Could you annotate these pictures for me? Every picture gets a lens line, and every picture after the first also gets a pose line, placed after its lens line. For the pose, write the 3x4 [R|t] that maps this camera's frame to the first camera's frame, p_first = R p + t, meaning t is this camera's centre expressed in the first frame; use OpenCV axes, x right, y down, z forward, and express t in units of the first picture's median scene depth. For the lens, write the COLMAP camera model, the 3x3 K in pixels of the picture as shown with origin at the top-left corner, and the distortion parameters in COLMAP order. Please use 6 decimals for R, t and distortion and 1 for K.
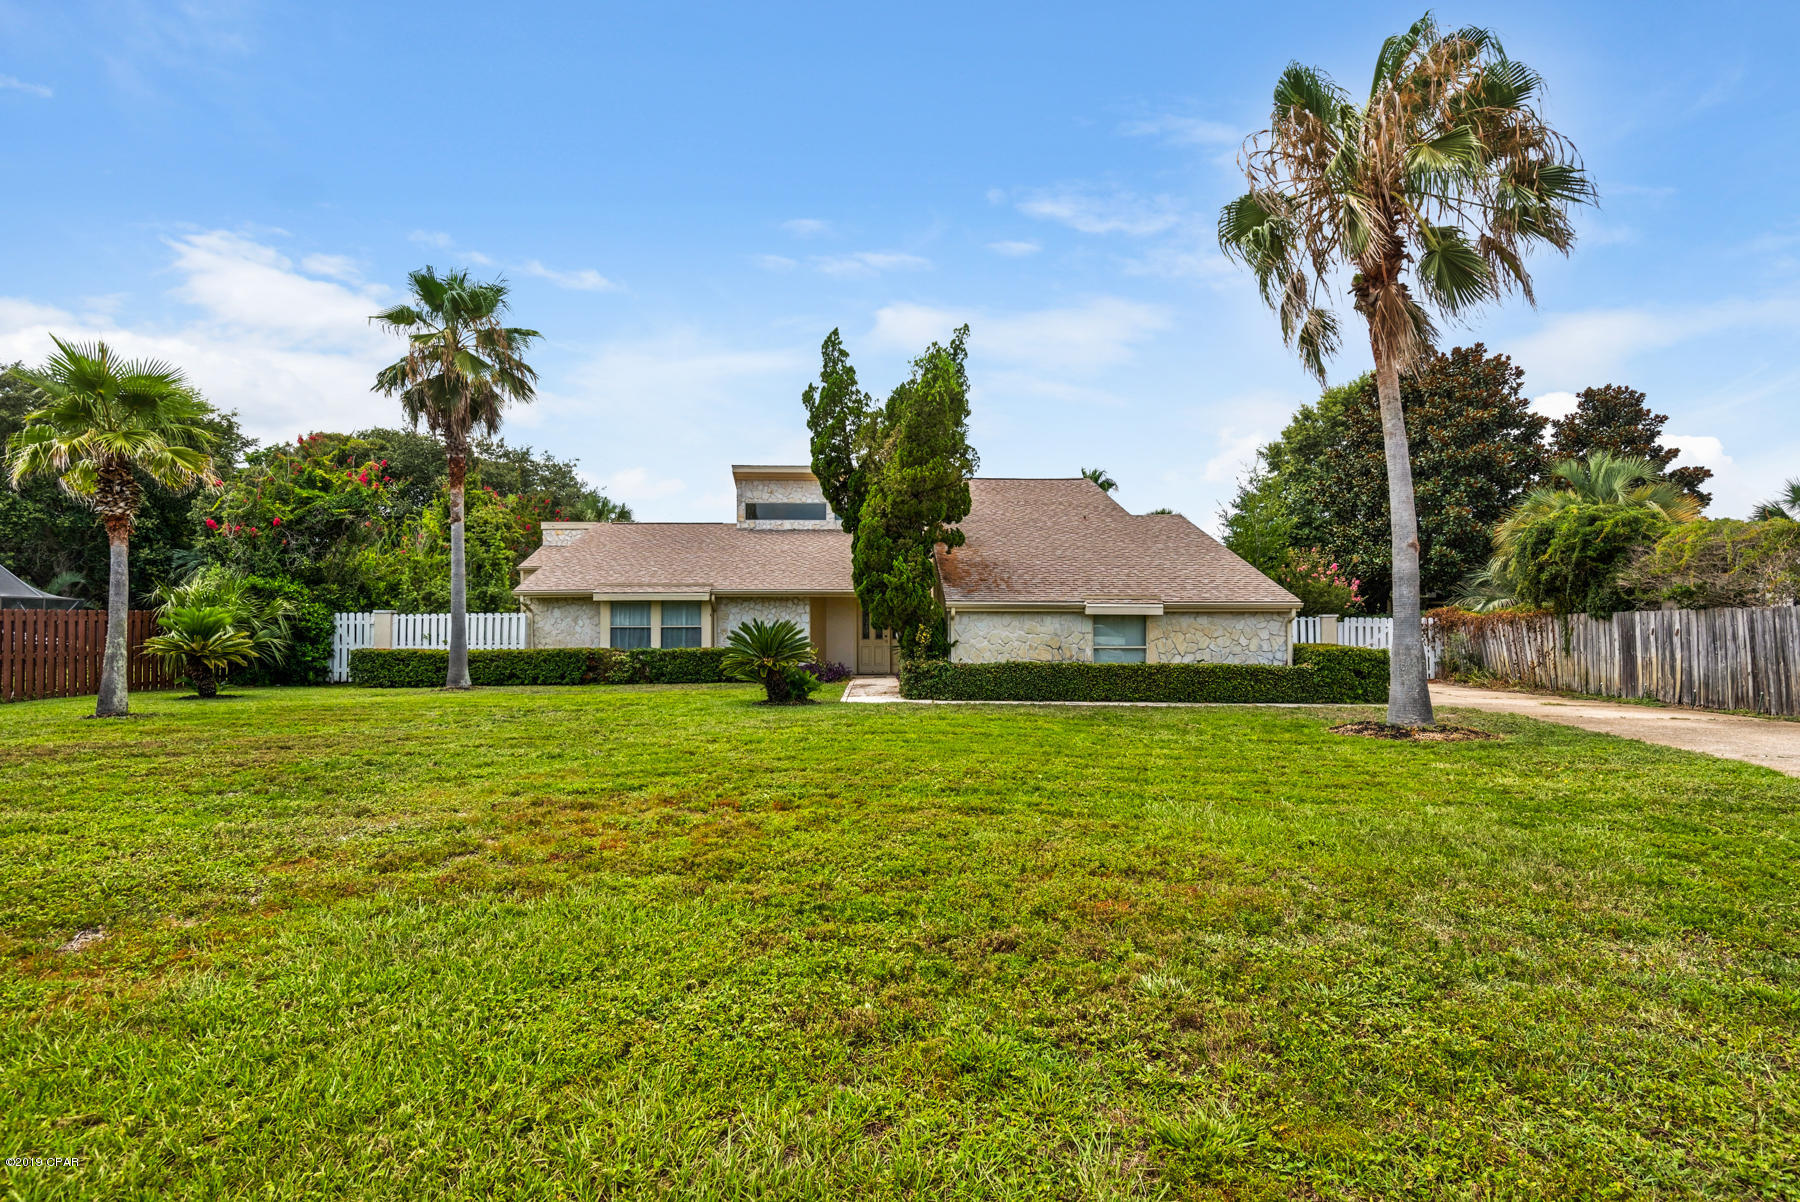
lens RADIAL K [[927.6, 0, 900.0], [0, 927.6, 601.0], [0, 0, 1]] dist [-0.001607, -0.000339]
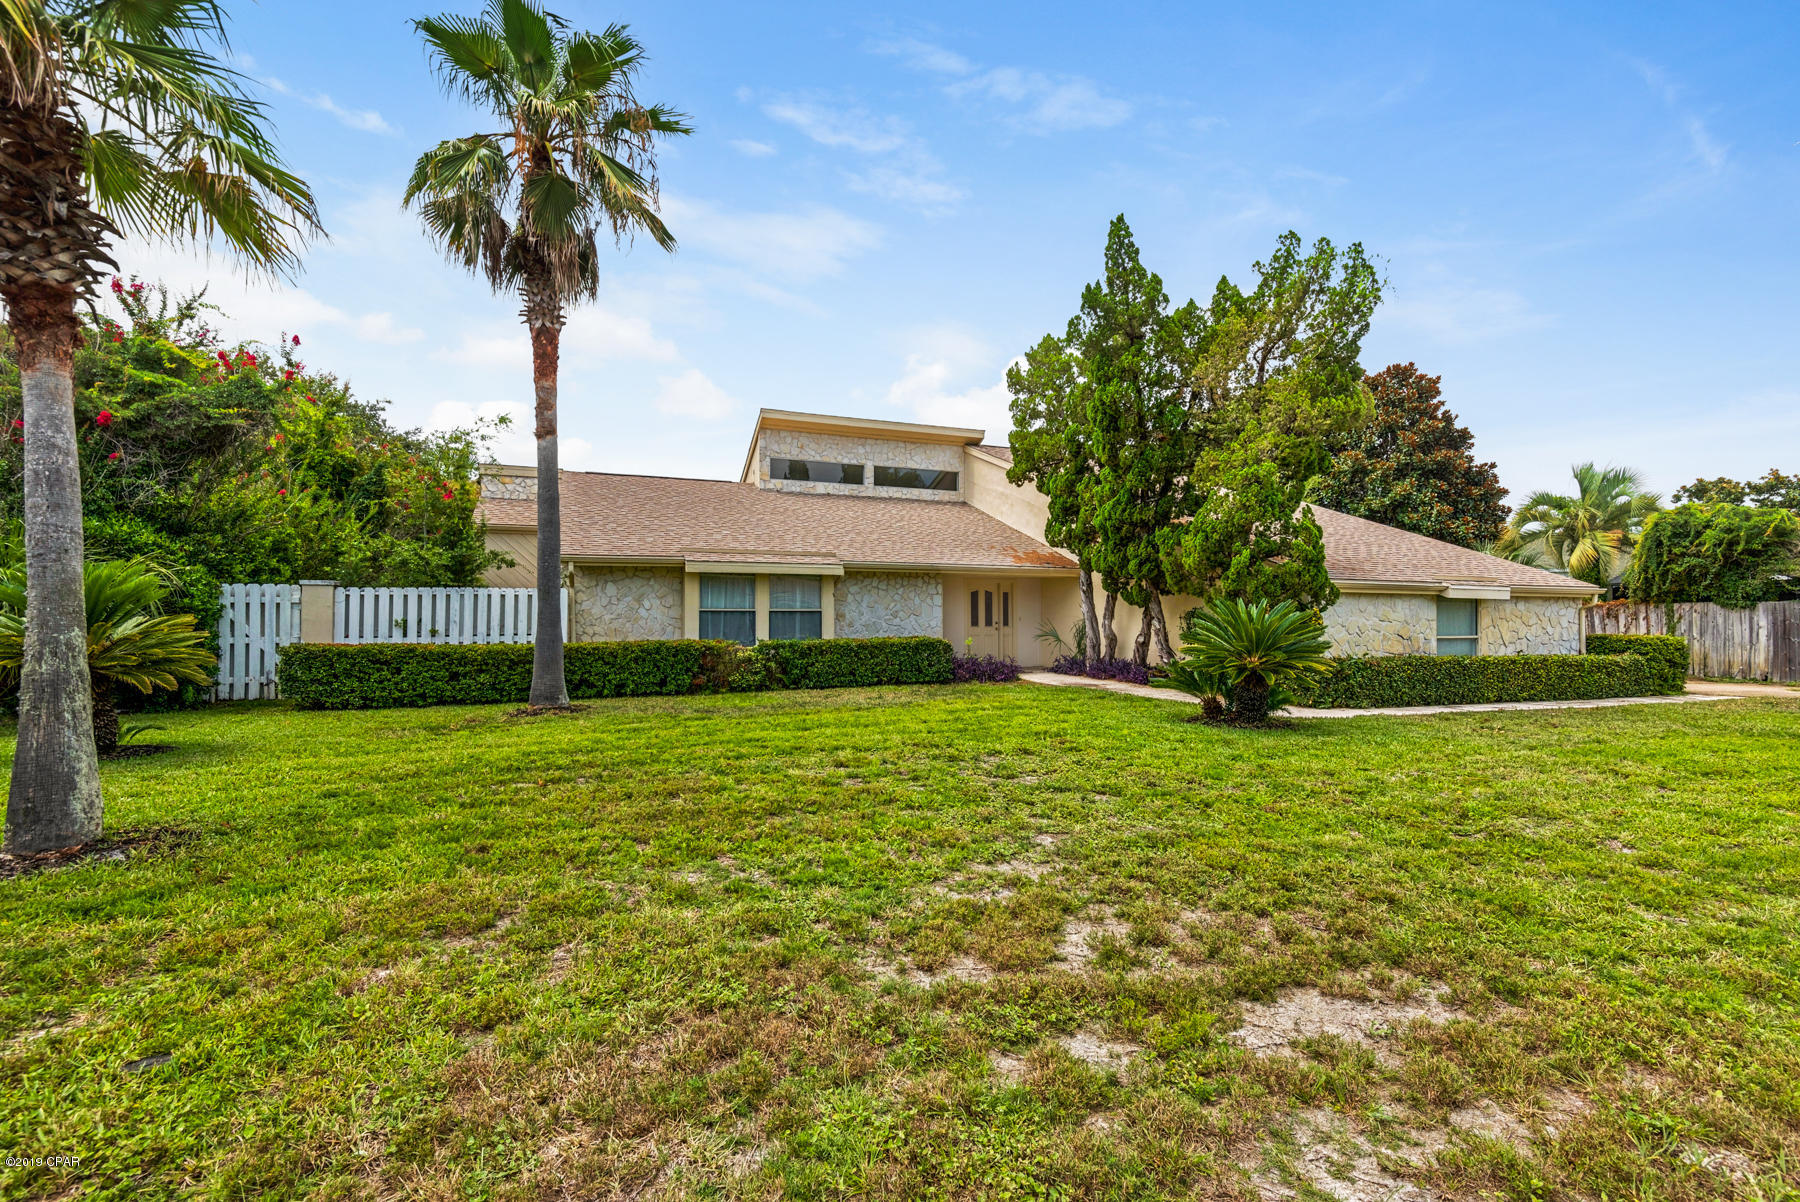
lens RADIAL K [[826.8, 0, 892.8], [0, 826.8, 613.4], [0, 0, 1]] dist [0.002774, -0.000379]
pose [[0.934611, 0.004799, 0.355640, -0.418930], [-0.014333, 0.999605, 0.024177, 0.013745], [-0.355383, -0.027693, 0.934310, 0.374964]]
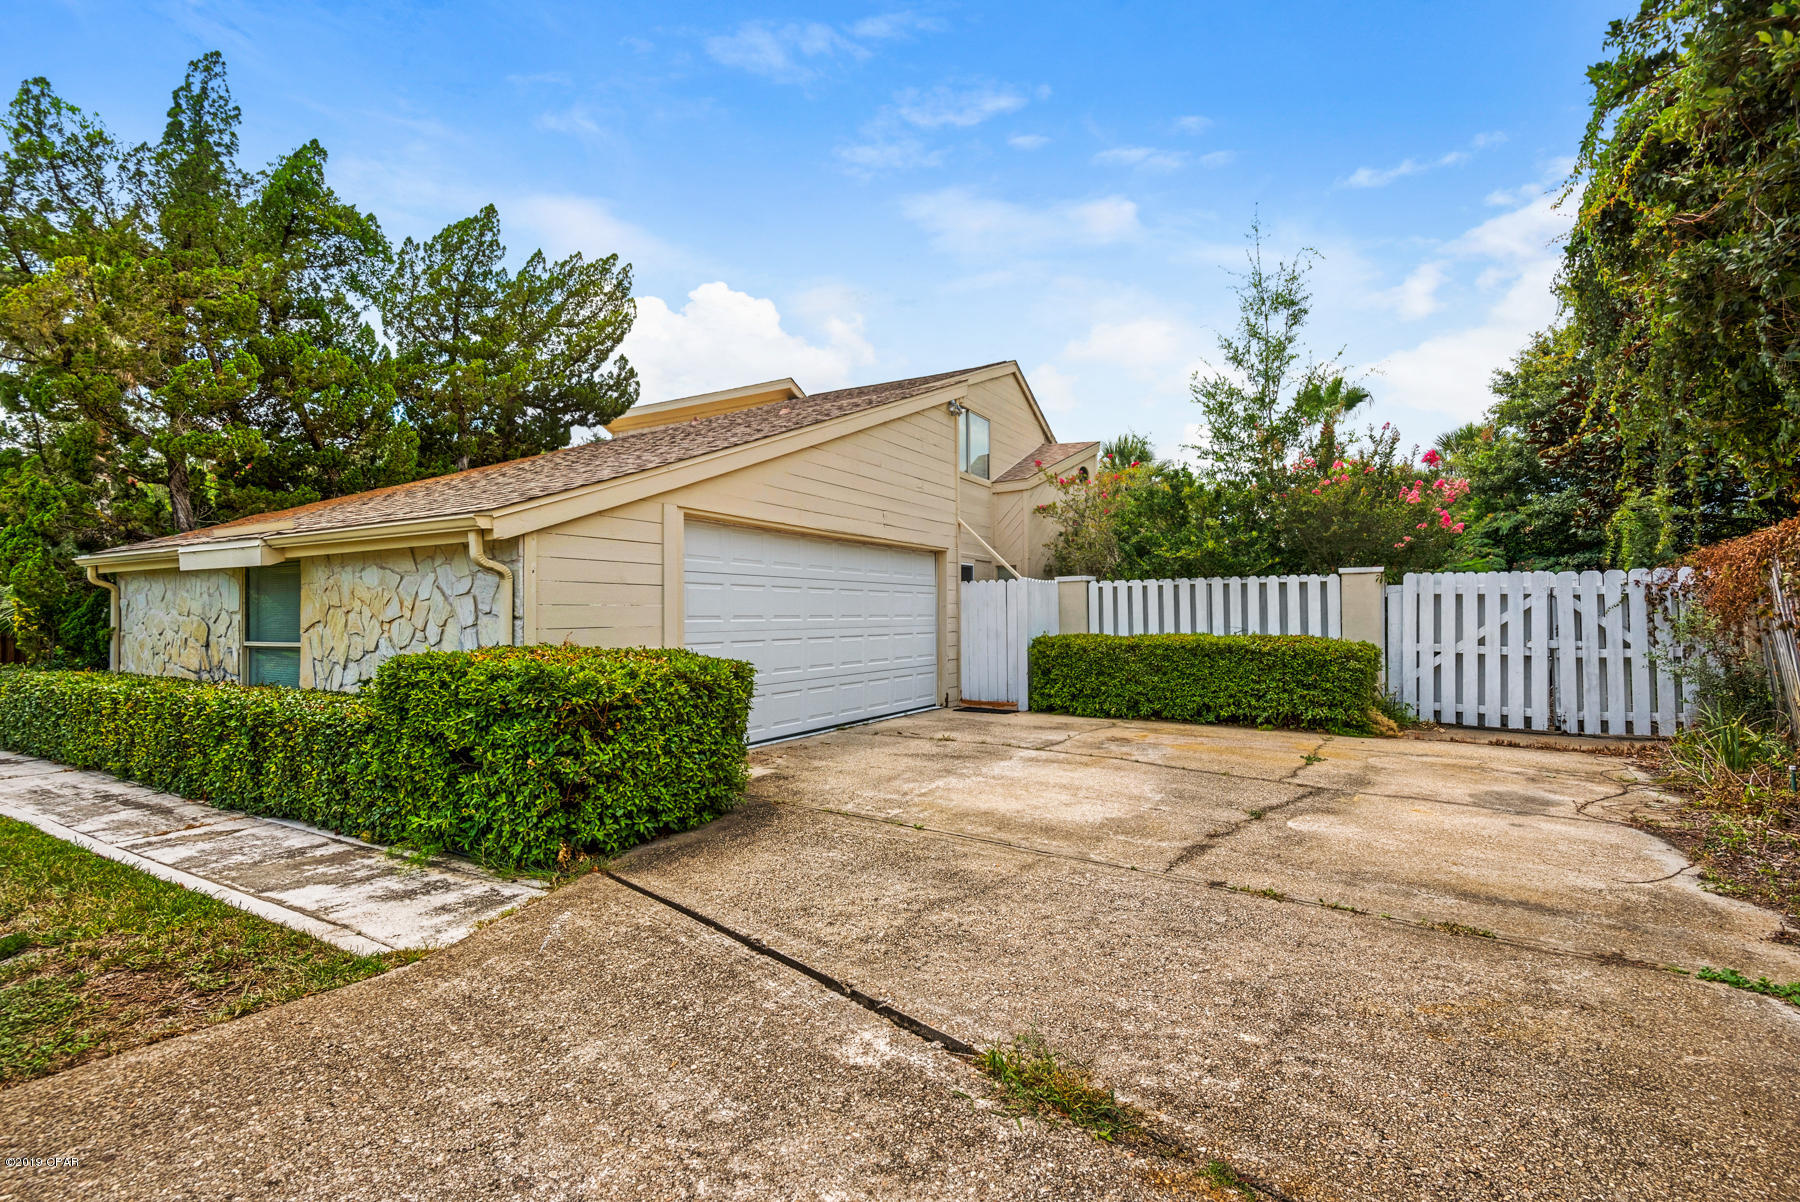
lens RADIAL K [[826.8, 0, 892.8], [0, 826.8, 613.4], [0, 0, 1]] dist [0.002774, -0.000379]
pose [[0.850503, -0.005618, -0.525940, 0.556909], [0.020552, 0.999534, 0.022558, 0.025909], [0.525569, -0.029995, 0.850222, 0.653671]]
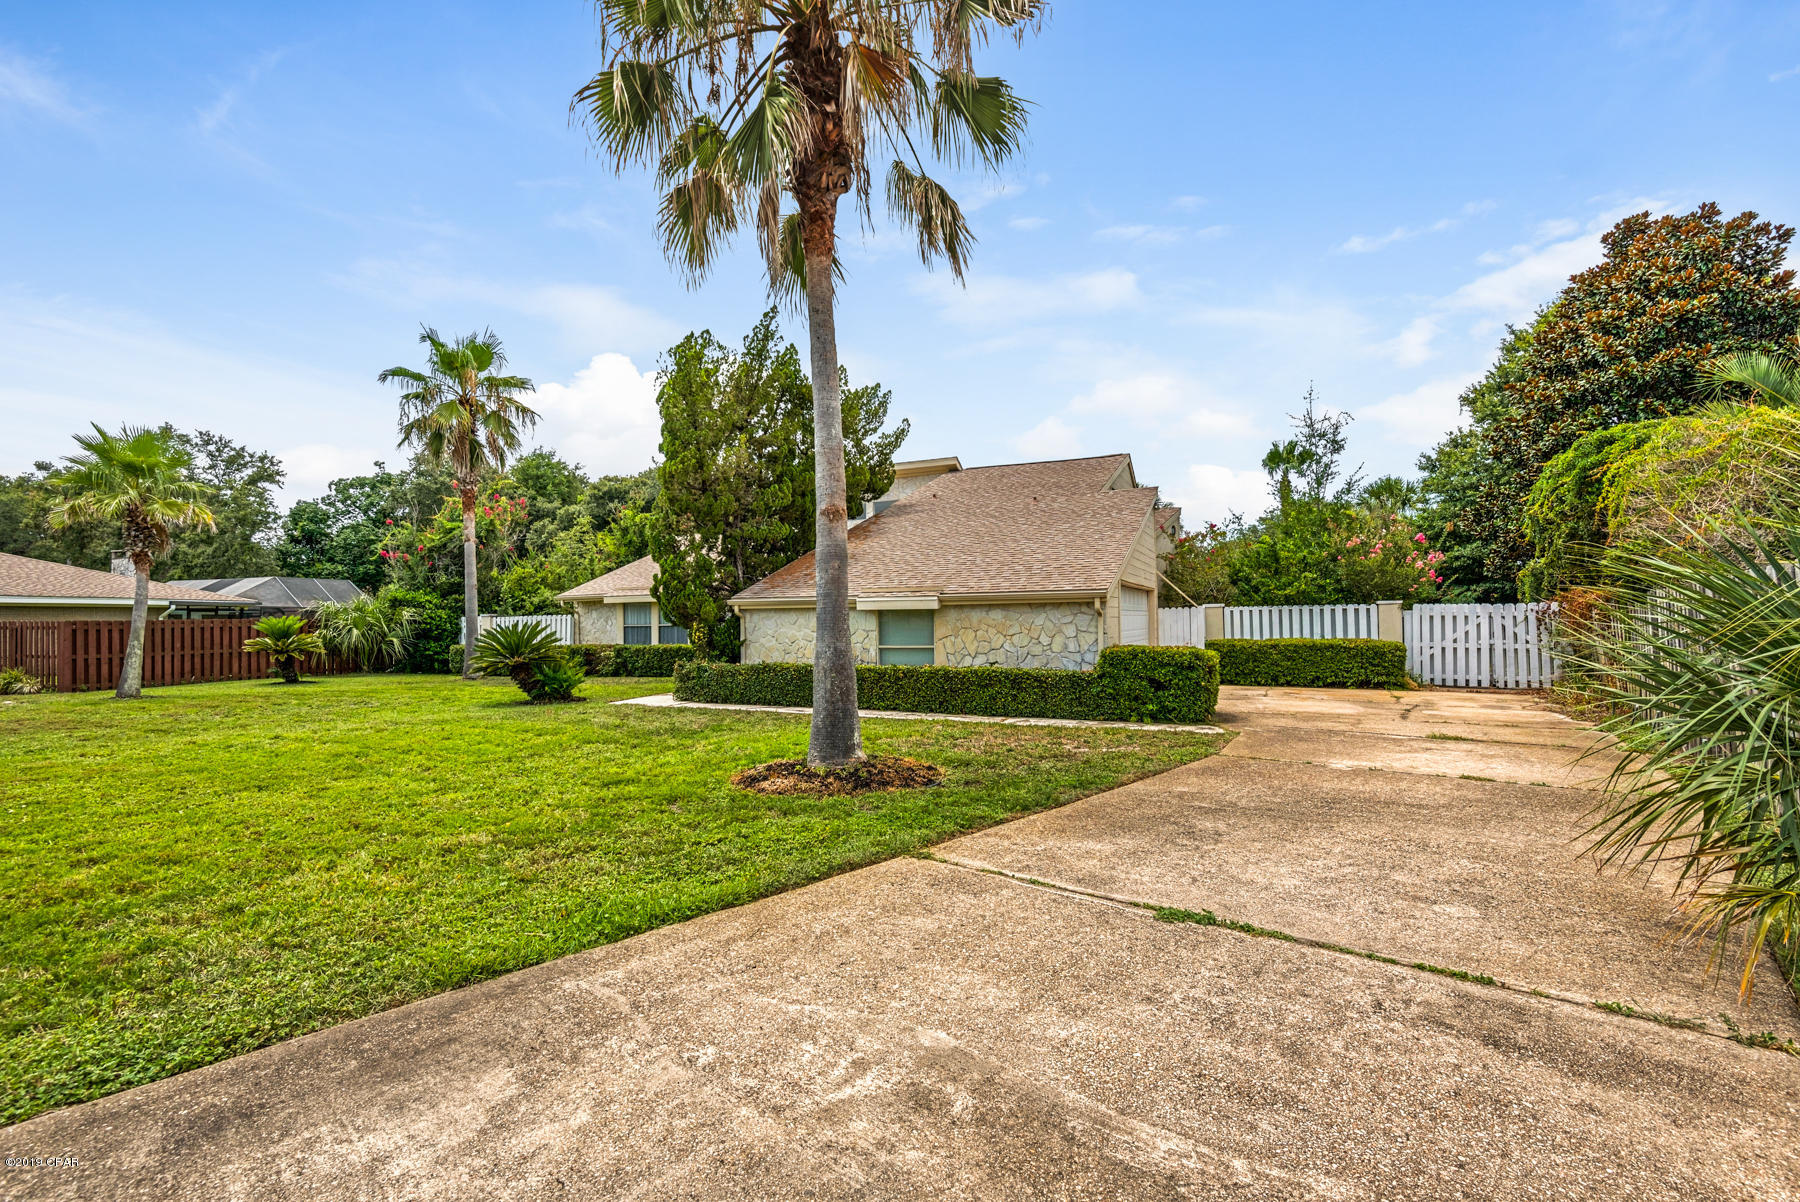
lens RADIAL K [[826.8, 0, 892.8], [0, 826.8, 613.4], [0, 0, 1]] dist [0.002774, -0.000379]
pose [[0.902393, -0.015335, -0.430642, 0.448574], [0.024172, 0.999594, 0.015056, 0.005253], [0.430236, -0.023996, 0.902397, 0.233744]]
